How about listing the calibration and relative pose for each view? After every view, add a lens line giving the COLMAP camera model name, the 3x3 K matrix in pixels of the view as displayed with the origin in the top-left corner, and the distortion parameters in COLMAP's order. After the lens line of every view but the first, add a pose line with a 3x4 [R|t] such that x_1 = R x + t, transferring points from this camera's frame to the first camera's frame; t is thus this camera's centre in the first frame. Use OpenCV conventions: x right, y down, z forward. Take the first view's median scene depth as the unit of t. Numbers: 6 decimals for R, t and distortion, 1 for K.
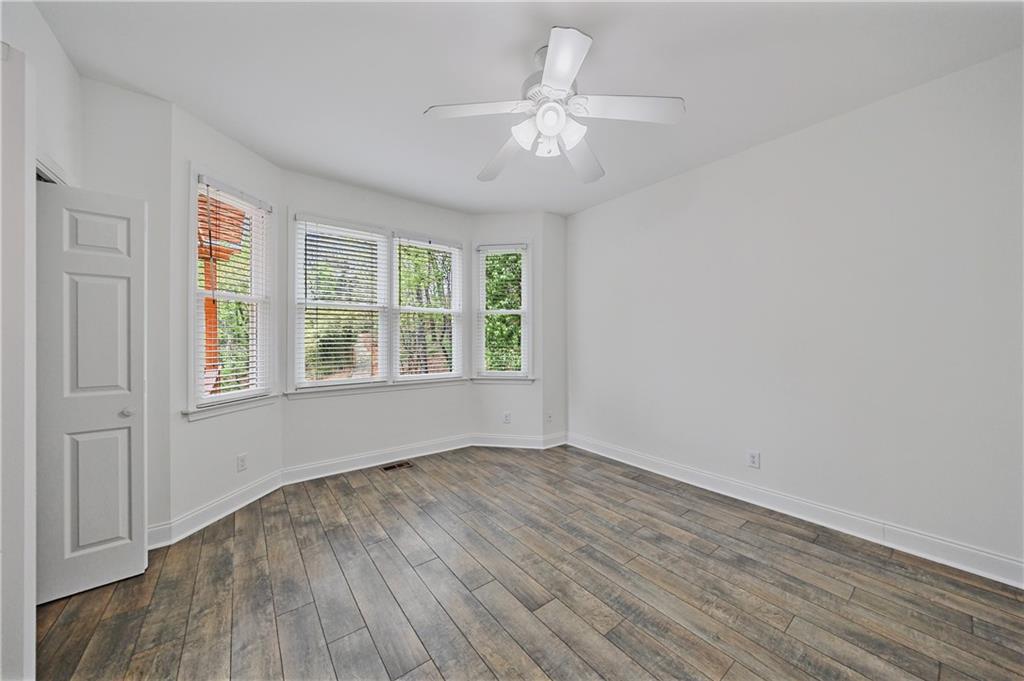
lens RADIAL K [[350.7, 0, 511.7], [0, 350.7, 339.2], [0, 0, 1]] dist [-0.001820, -0.000838]
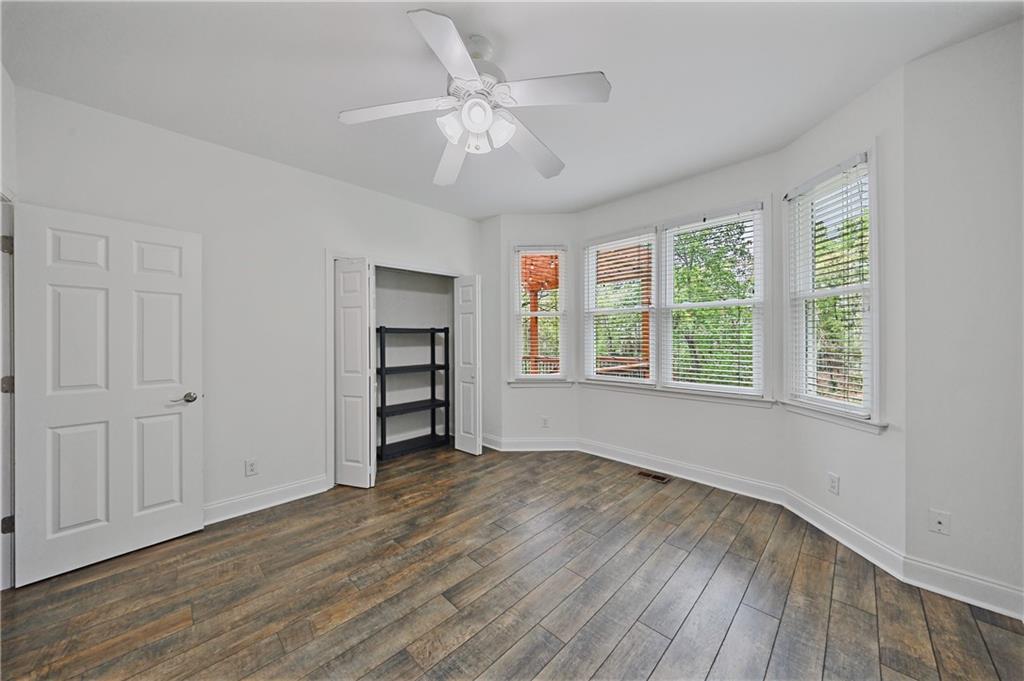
lens RADIAL K [[350.7, 0, 514.8], [0, 350.7, 338.3], [0, 0, 1]] dist [-0.001820, -0.000838]
pose [[0.140873, 0.000760, -0.990027, 0.719727], [0.006384, 0.999978, 0.001676, -0.014936], [0.990007, -0.006557, 0.140865, 0.658283]]
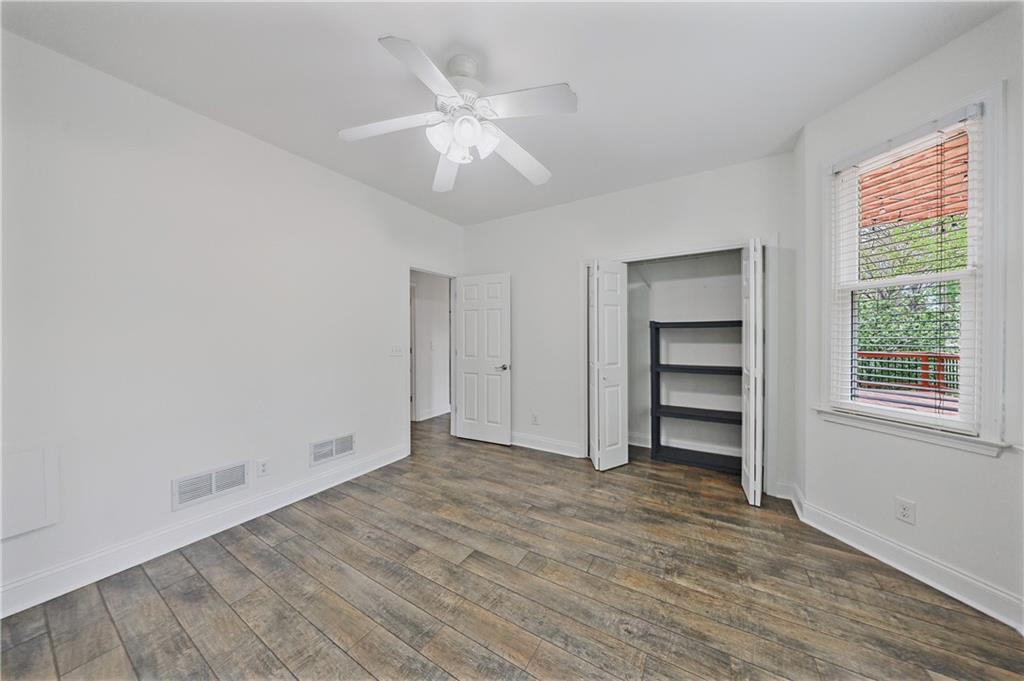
lens RADIAL K [[333.5, 0, 515.2], [0, 333.5, 337.1], [0, 0, 1]] dist [-0.002730, -0.000369]
pose [[-0.930753, 0.003691, -0.365630, 0.223797], [0.000926, 0.999970, 0.007737, -0.011446], [0.365647, 0.006863, -0.930728, 1.341437]]
